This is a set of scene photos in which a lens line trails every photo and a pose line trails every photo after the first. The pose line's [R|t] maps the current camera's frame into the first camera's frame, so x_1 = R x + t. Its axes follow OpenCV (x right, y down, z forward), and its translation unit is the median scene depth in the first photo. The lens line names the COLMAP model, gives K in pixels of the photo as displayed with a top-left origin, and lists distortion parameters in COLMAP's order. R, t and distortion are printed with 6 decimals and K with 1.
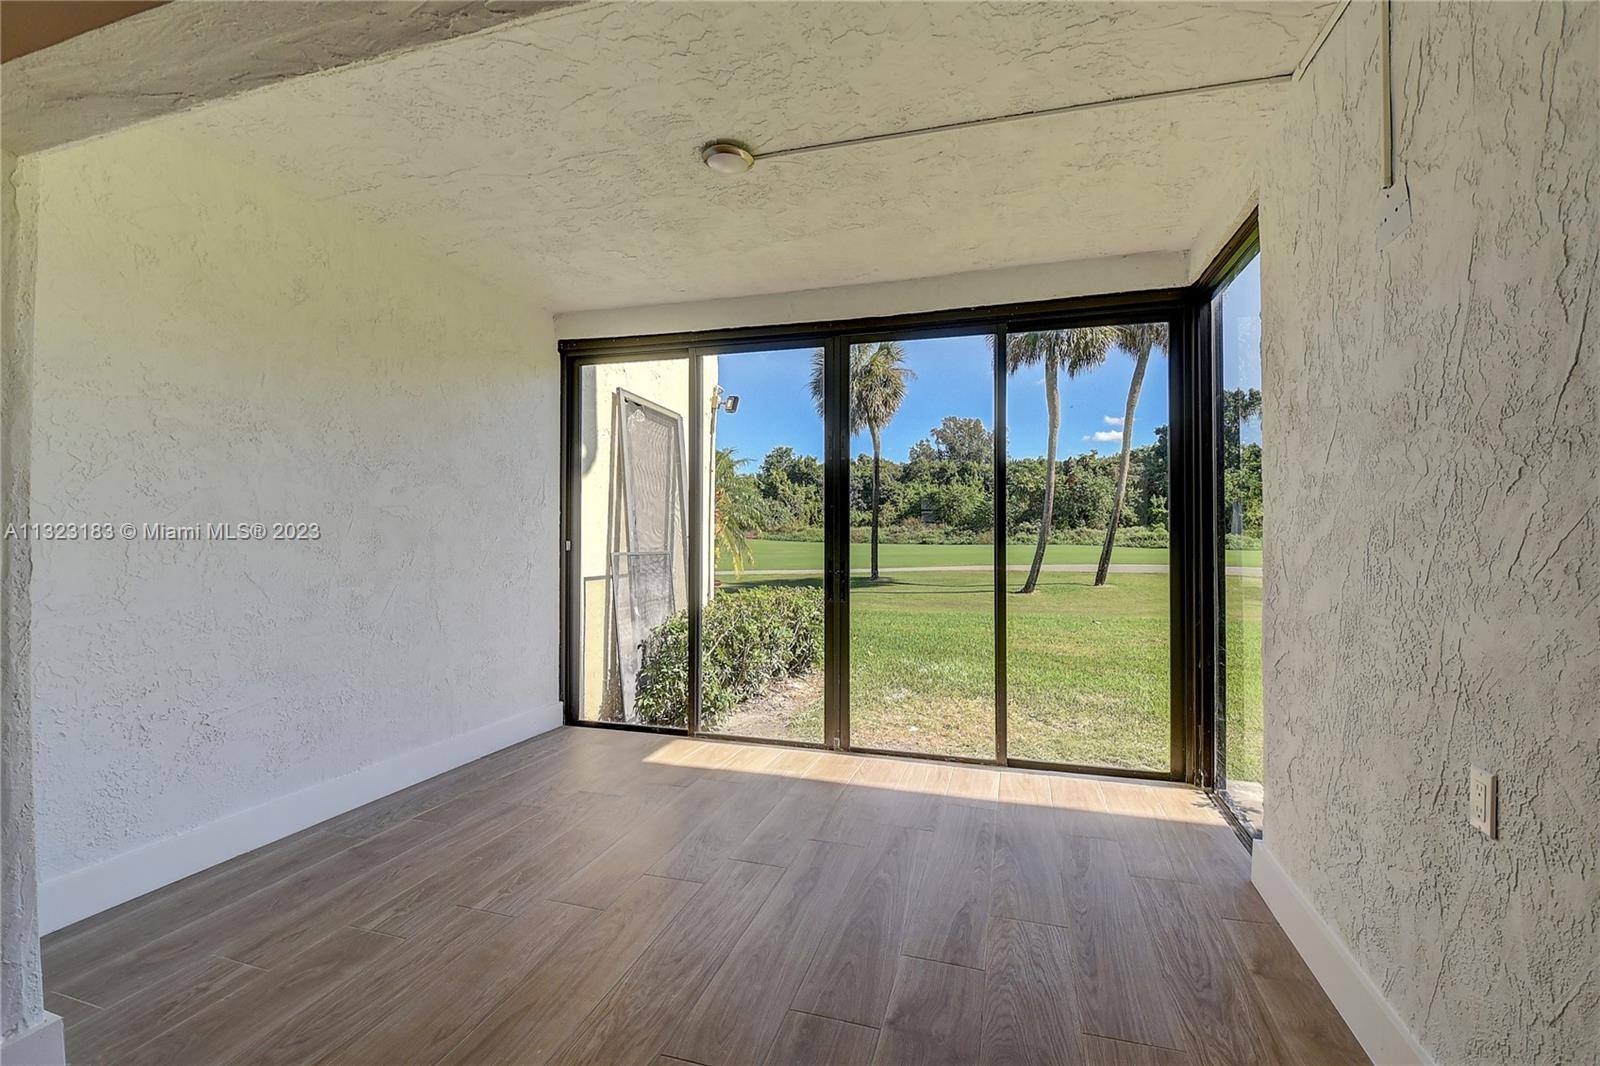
lens RADIAL K [[703.5, 0, 782.6], [0, 703.5, 511.6], [0, 0, 1]] dist [-0.001446, -0.021298]
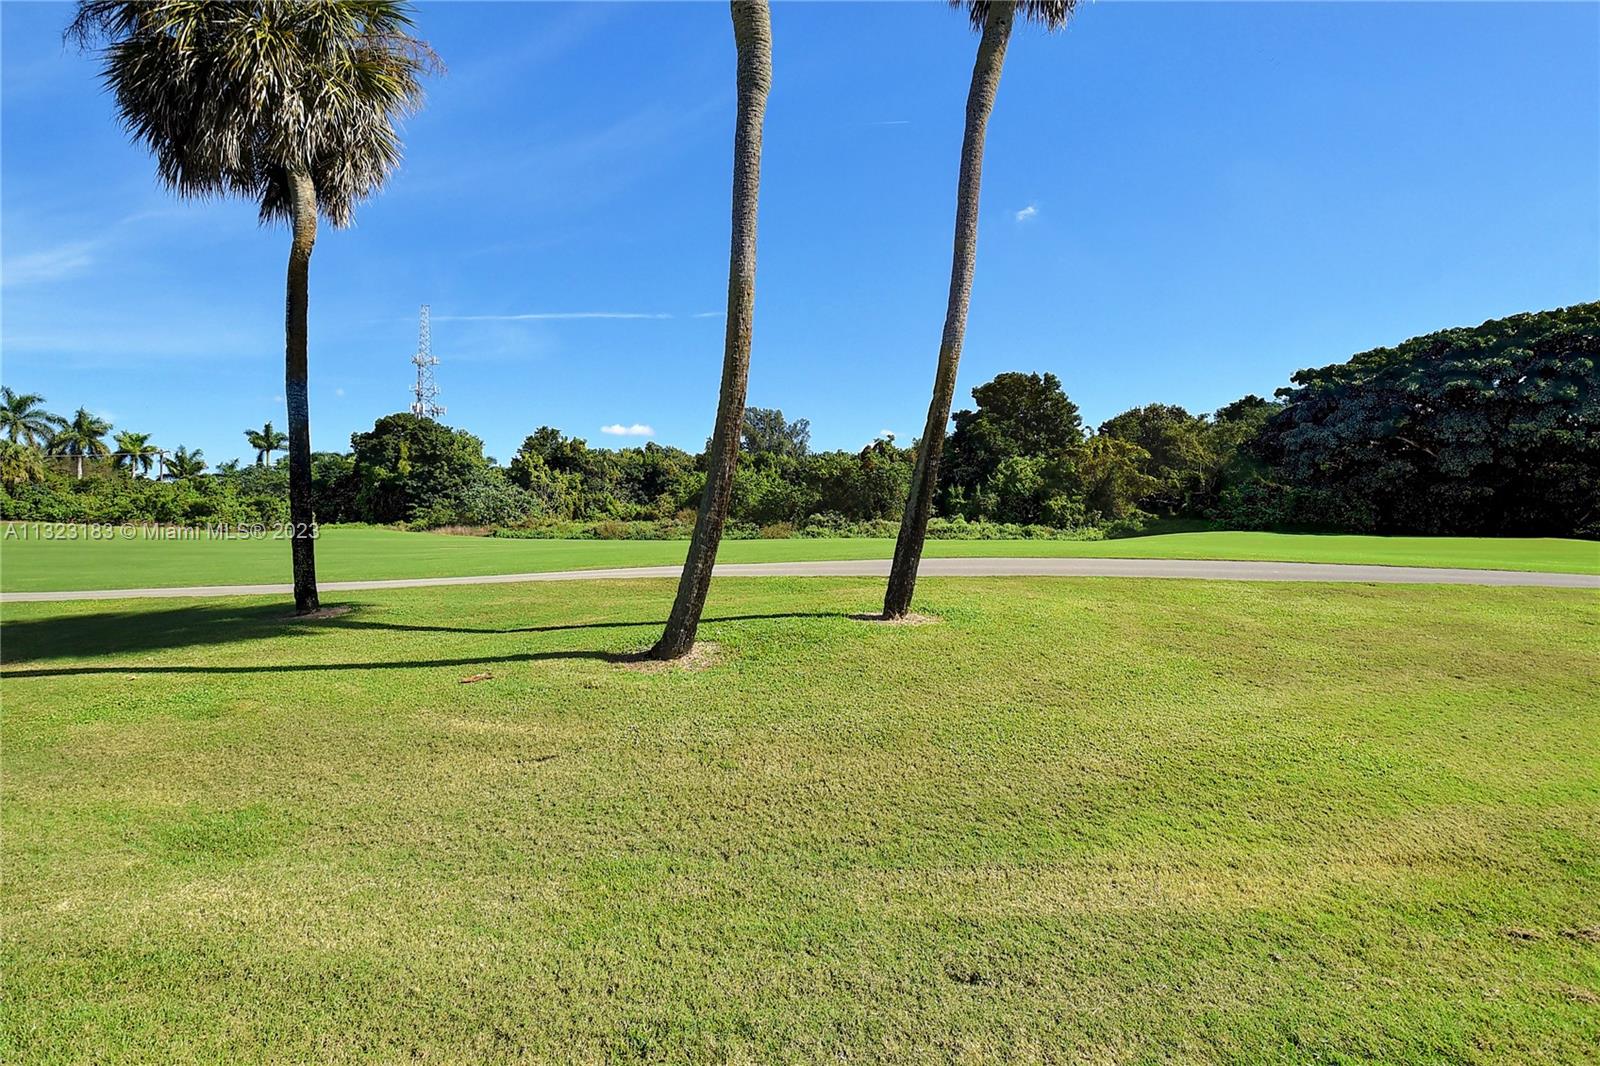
lens RADIAL K [[706.6, 0, 796.4], [0, 706.6, 516.7], [0, 0, 1]] dist [0.009469, -0.020768]
pose [[0.960372, -0.001309, 0.278718, 0.076858], [-0.000341, 0.999983, 0.005873, 0.013296], [-0.278721, -0.005736, 0.960355, 0.169866]]
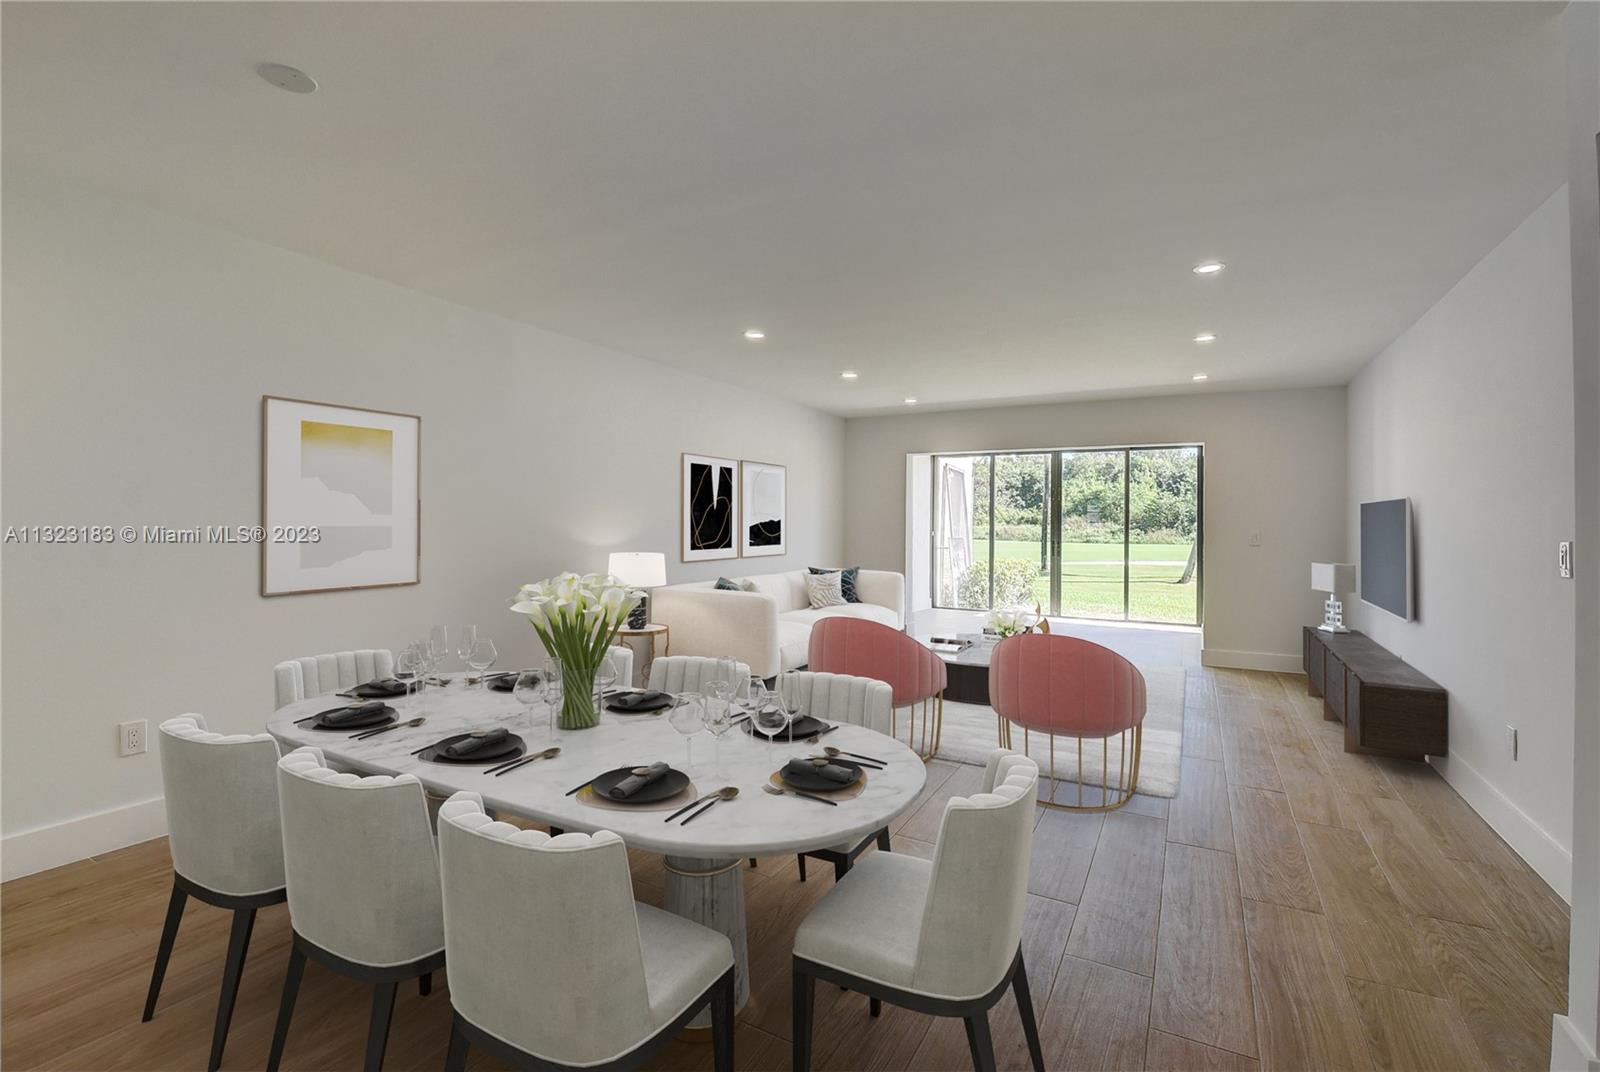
lens RADIAL K [[723.7, 0, 793.4], [0, 723.7, 515.2], [0, 0, 1]] dist [0.033987, 0.000038]
pose [[0.982827, 0.005119, -0.184460, -0.017746], [-0.003307, 0.999943, 0.010133, -0.001729], [0.184502, -0.009349, 0.982788, -0.082321]]
